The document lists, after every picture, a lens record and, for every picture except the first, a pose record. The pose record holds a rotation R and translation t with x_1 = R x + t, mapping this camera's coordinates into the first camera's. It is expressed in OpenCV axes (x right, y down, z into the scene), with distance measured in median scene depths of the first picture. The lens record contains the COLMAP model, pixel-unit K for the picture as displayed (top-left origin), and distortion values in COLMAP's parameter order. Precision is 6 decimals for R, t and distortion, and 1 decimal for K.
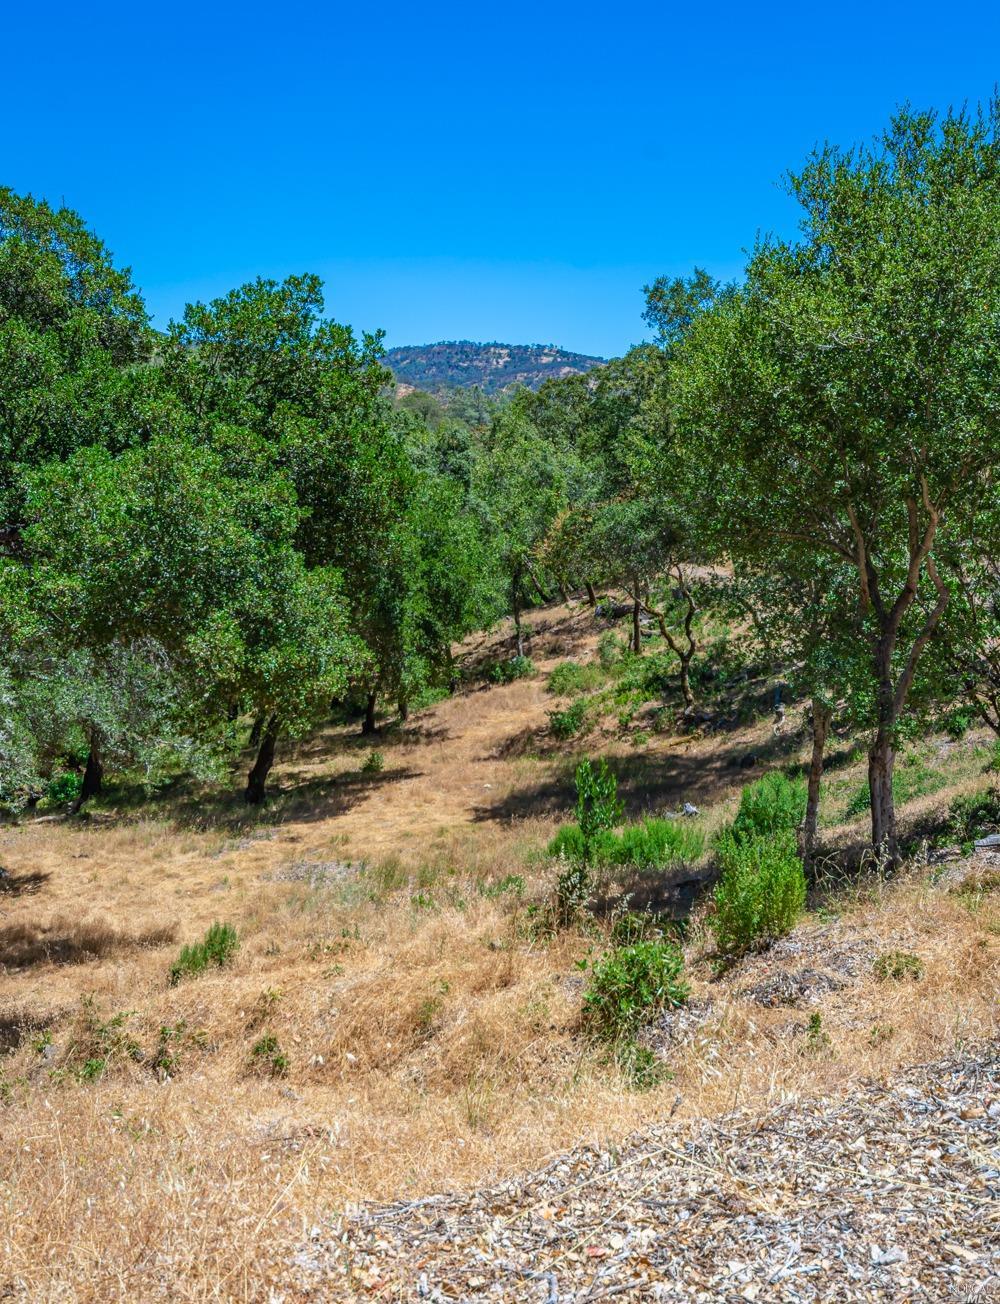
lens RADIAL K [[1194.2, 0, 516.5], [0, 1194.2, 652.5], [0, 0, 1]] dist [-0.000263, 0.000000]
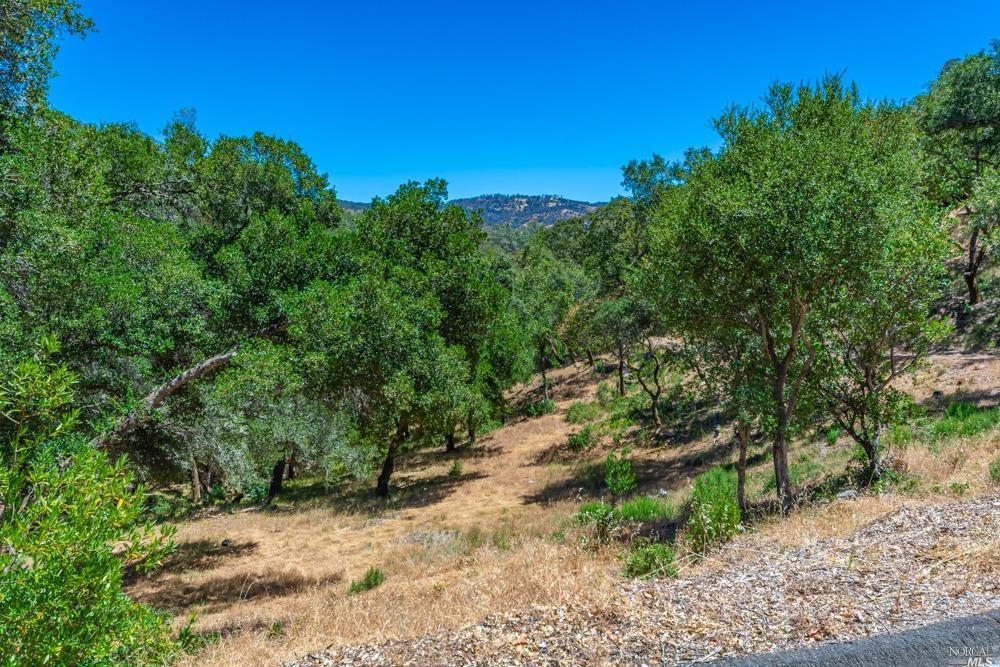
lens RADIAL K [[807.6, 0, 514.9], [0, 807.6, 340.6], [0, 0, 1]] dist [-0.009910, 0.007745]
pose [[0.999424, -0.025429, -0.022451, -0.023246], [0.023740, 0.997083, -0.072540, 0.005005], [0.024230, 0.071965, 0.997113, -0.089165]]
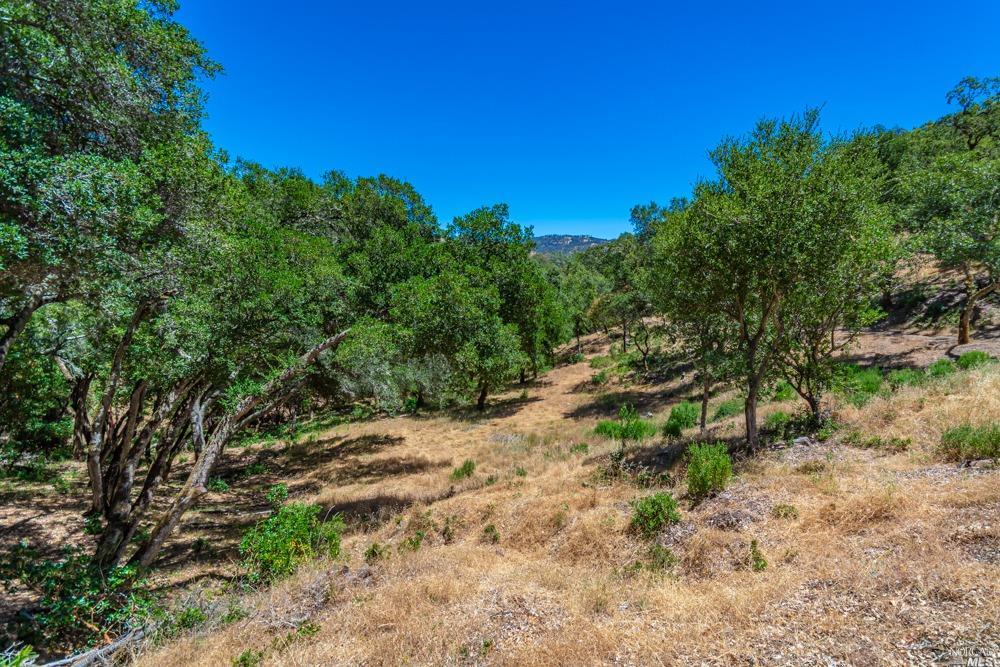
lens RADIAL K [[439.7, 0, 535.9], [0, 439.7, 354.9], [0, 0, 1]] dist [0.005023, -0.000629]
pose [[0.996256, -0.006096, -0.086237, -0.016473], [0.007072, 0.999914, 0.011016, -0.008671], [0.086162, -0.011585, 0.996214, 0.057059]]
